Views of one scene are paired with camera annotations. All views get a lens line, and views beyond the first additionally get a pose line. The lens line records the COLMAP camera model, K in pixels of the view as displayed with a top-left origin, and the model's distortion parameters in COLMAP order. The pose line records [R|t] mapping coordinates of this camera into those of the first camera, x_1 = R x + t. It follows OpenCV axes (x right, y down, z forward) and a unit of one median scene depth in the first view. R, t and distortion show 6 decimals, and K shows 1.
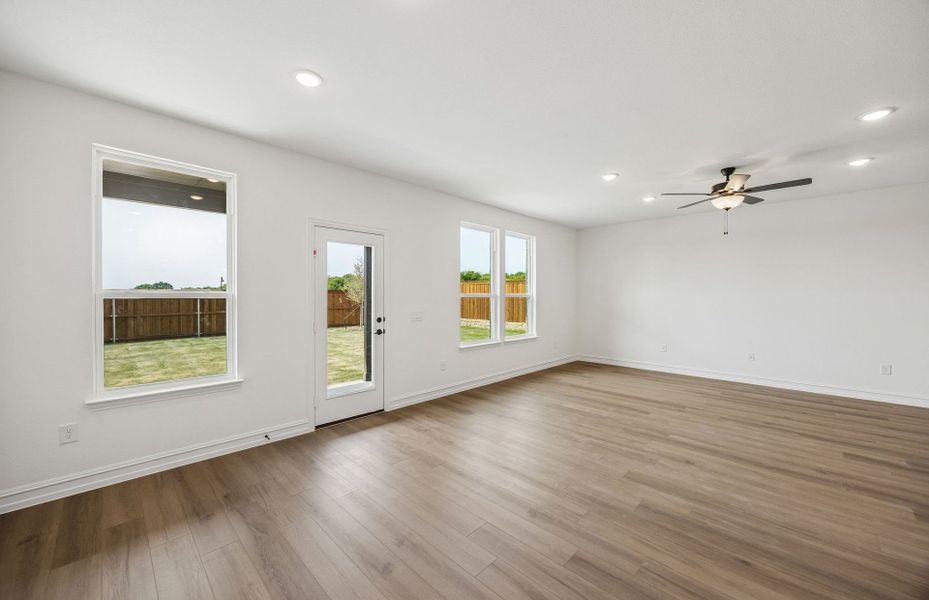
lens RADIAL K [[358.1, 0, 465.3], [0, 358.1, 298.9], [0, 0, 1]] dist [-0.002753, 0.000990]
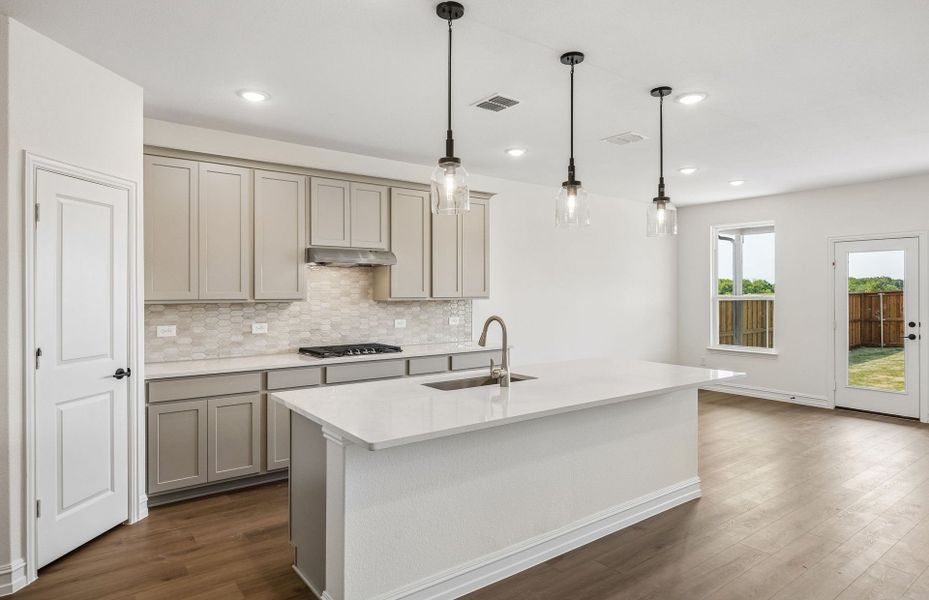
lens RADIAL K [[531.5, 0, 458.1], [0, 531.5, 292.0], [0, 0, 1]] dist [0.007877, 0.002967]
pose [[-0.149209, -0.002664, -0.988802, 0.942505], [-0.006651, 0.999976, -0.001691, -0.012878], [0.988783, 0.006324, -0.149223, -0.001247]]
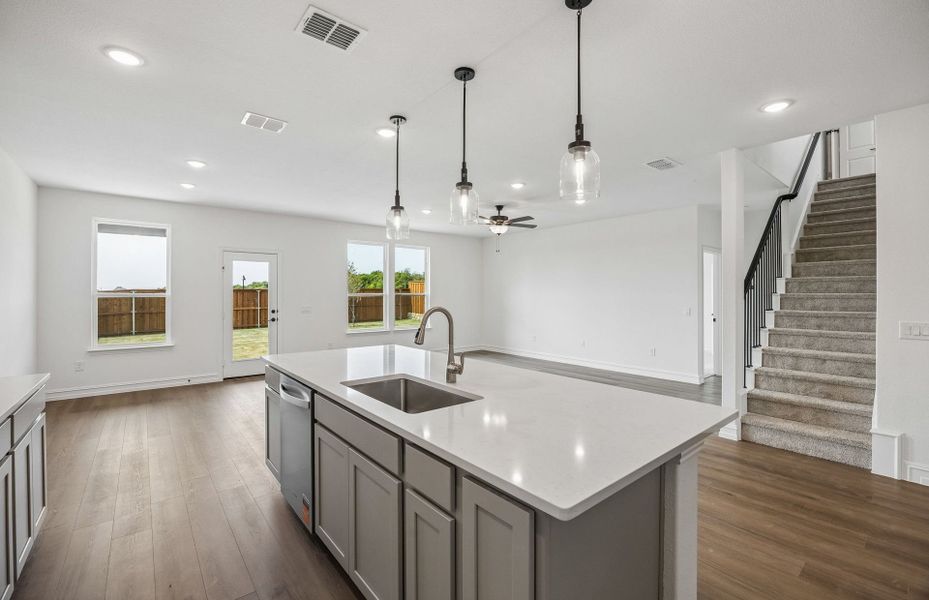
lens RADIAL K [[400.0, 0, 464.0], [0, 400.0, 292.1], [0, 0, 1]] dist [-0.009888, -0.000145]
pose [[0.994070, -0.002382, -0.108713, 0.491783], [0.000973, 0.999915, -0.013007, 0.000517], [0.108734, 0.012824, 0.993988, -0.375841]]
